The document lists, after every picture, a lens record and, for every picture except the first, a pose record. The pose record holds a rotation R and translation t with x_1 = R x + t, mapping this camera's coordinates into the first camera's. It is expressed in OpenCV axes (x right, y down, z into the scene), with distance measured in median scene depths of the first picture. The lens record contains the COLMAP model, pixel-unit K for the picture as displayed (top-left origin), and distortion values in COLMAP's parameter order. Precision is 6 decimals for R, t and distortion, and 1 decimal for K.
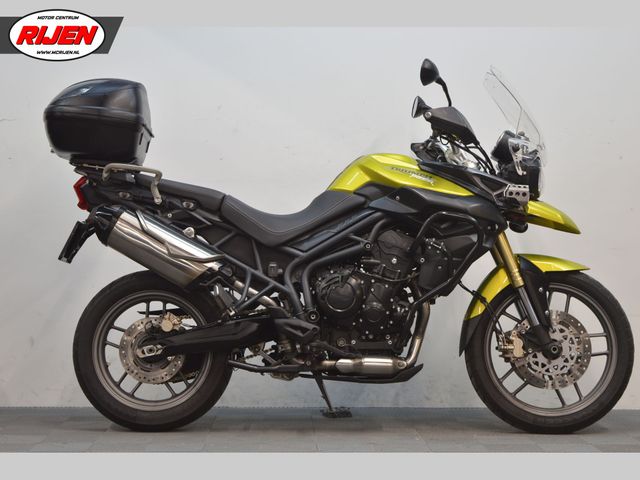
lens RADIAL K [[1397.3, 0, 319.5], [0, 1397.3, 239.5], [0, 0, 1]] dist [0.053090, 0.000000]
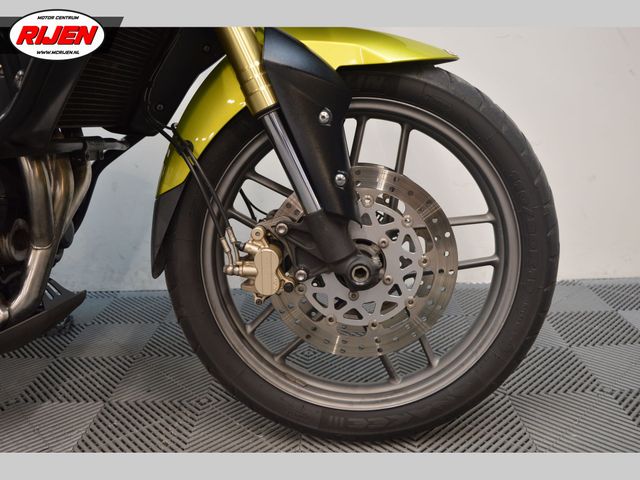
lens RADIAL K [[611.4, 0, 319.4], [0, 611.4, 240.4], [0, 0, 1]] dist [-0.070920, 0.000000]
pose [[0.998358, -0.027080, -0.050472, 0.163070], [0.038947, 0.967065, 0.251532, 0.026669], [0.041998, -0.253085, 0.966532, 0.828318]]
